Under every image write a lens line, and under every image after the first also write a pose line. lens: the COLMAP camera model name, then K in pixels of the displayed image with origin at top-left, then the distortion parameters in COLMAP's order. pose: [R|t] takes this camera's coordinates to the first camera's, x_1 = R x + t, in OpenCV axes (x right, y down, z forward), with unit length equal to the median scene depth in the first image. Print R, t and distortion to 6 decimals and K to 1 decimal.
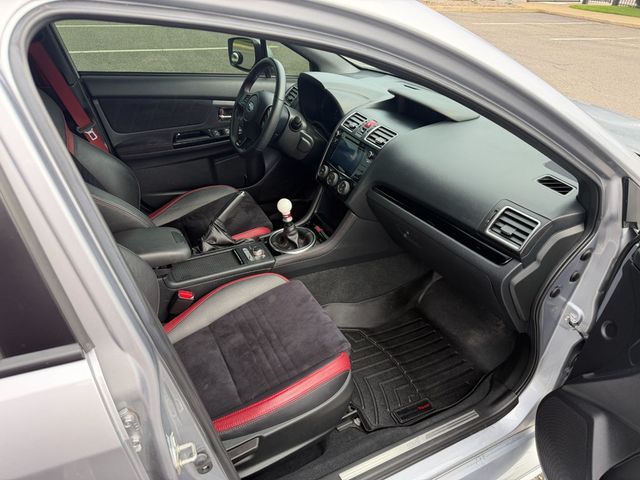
lens RADIAL K [[456.0, 0, 320.0], [0, 456.0, 240.0], [0, 0, 1]] dist [0.079376, -0.130728]
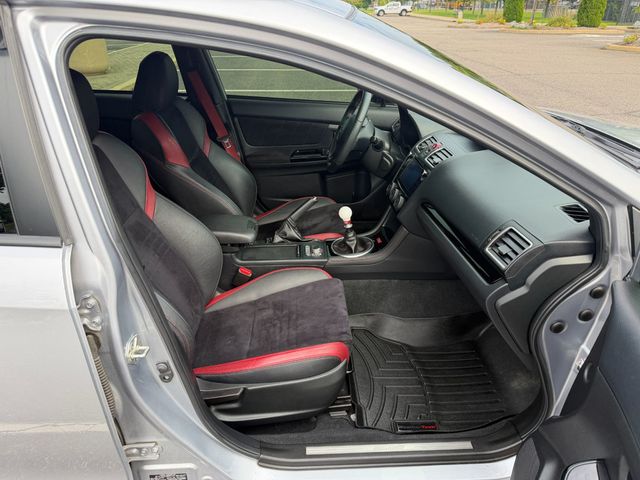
lens RADIAL K [[456.0, 0, 320.0], [0, 456.0, 240.0], [0, 0, 1]] dist [0.079376, -0.130728]
pose [[0.901971, 0.144479, -0.406908, 0.328815], [-0.179721, 0.982469, -0.049539, 0.055849], [0.392617, 0.117813, 0.912125, -0.030029]]
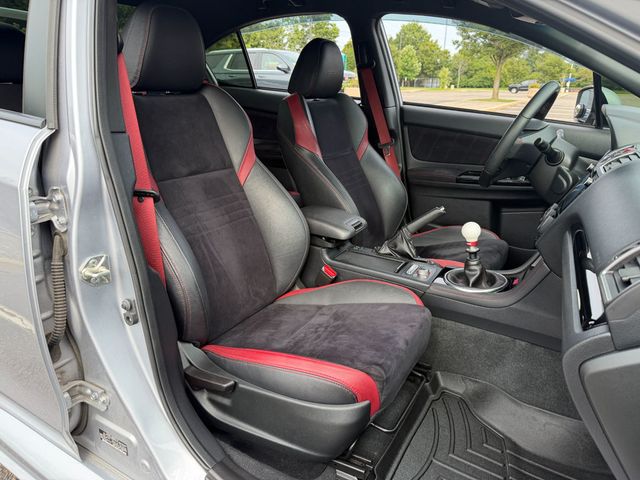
lens RADIAL K [[456.0, 0, 320.0], [0, 456.0, 240.0], [0, 0, 1]] dist [0.079376, -0.130728]
pose [[0.519453, 0.238161, -0.820639, 0.464949], [-0.441462, 0.897077, -0.019095, 0.075771], [0.731629, 0.372200, 0.571128, 0.335953]]
